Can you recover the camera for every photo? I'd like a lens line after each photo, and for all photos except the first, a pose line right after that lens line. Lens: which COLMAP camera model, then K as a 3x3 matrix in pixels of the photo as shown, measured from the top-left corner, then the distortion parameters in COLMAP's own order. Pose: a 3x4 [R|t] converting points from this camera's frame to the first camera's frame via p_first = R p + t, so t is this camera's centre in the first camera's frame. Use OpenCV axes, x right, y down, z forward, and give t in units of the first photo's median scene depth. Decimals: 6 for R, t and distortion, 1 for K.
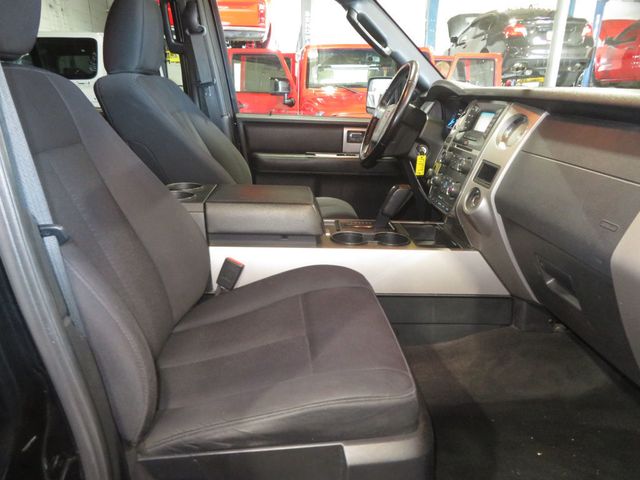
lens RADIAL K [[457.6, 0, 315.2], [0, 457.6, 238.8], [0, 0, 1]] dist [-0.012596, 0.013176]
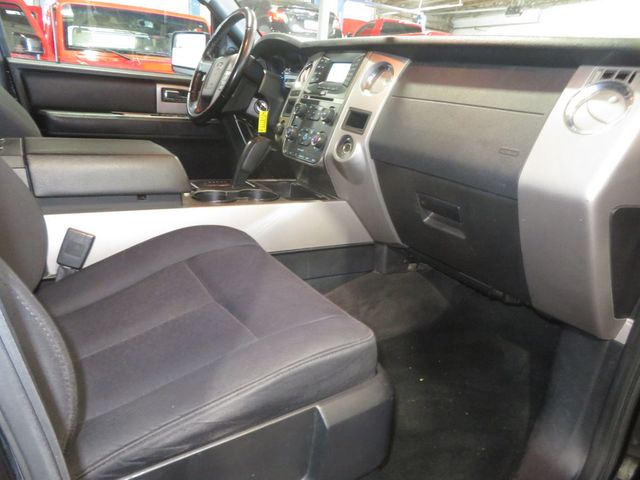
lens RADIAL K [[457.6, 0, 323.9], [0, 457.6, 241.3], [0, 0, 1]] dist [-0.012596, 0.013176]
pose [[0.881744, -0.100467, 0.460906, -0.160008], [0.078772, 0.994697, 0.066125, 0.044451], [-0.465106, -0.021999, 0.884982, 0.124825]]
